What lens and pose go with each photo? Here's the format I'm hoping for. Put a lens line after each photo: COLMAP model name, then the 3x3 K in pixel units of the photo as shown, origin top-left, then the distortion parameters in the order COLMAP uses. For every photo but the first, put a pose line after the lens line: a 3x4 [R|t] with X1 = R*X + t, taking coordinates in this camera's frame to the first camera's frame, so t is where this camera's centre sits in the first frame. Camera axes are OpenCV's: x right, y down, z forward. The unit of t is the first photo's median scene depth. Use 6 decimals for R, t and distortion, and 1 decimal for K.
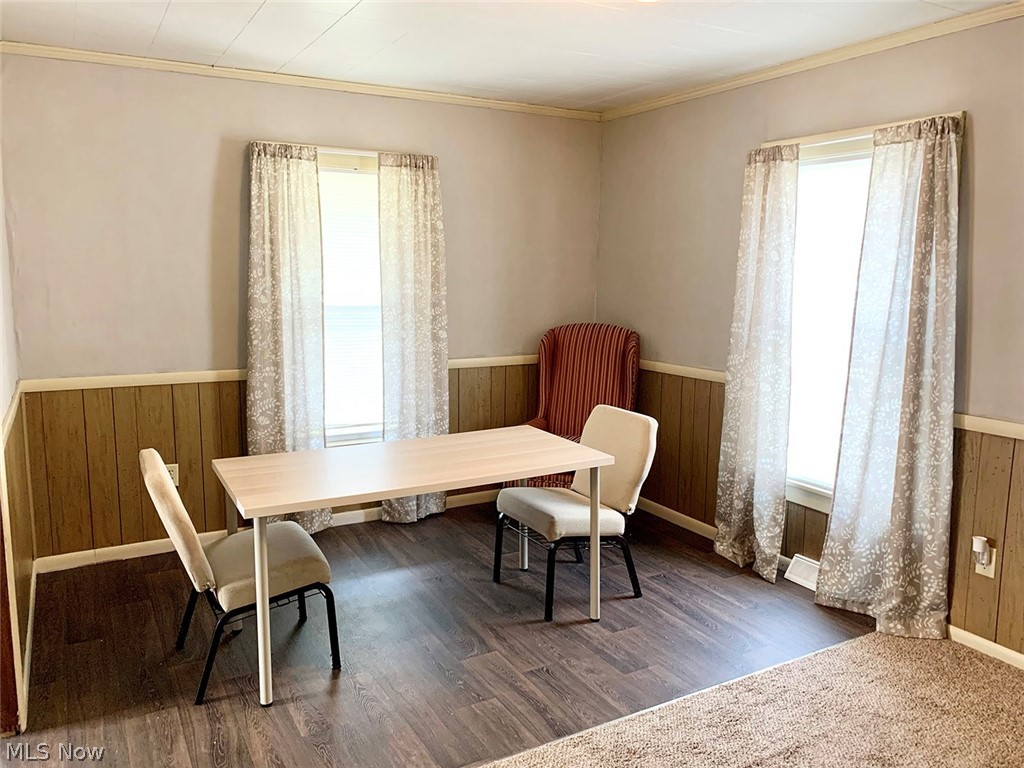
lens RADIAL K [[782.6, 0, 507.0], [0, 782.6, 379.7], [0, 0, 1]] dist [0.045761, -0.057870]
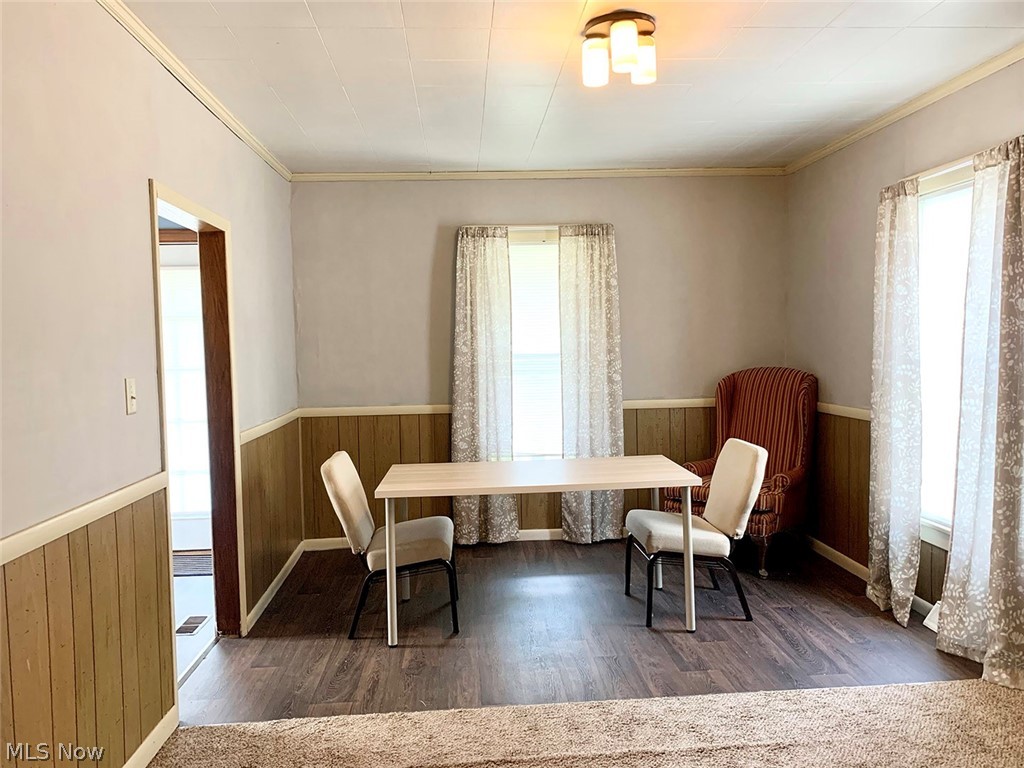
lens RADIAL K [[782.6, 0, 516.5], [0, 782.6, 388.8], [0, 0, 1]] dist [0.045761, -0.057870]
pose [[0.901718, -0.003470, -0.432311, 0.323564], [-0.031061, 0.996864, -0.072787, 0.052905], [0.431207, 0.079061, 0.898782, -0.089505]]
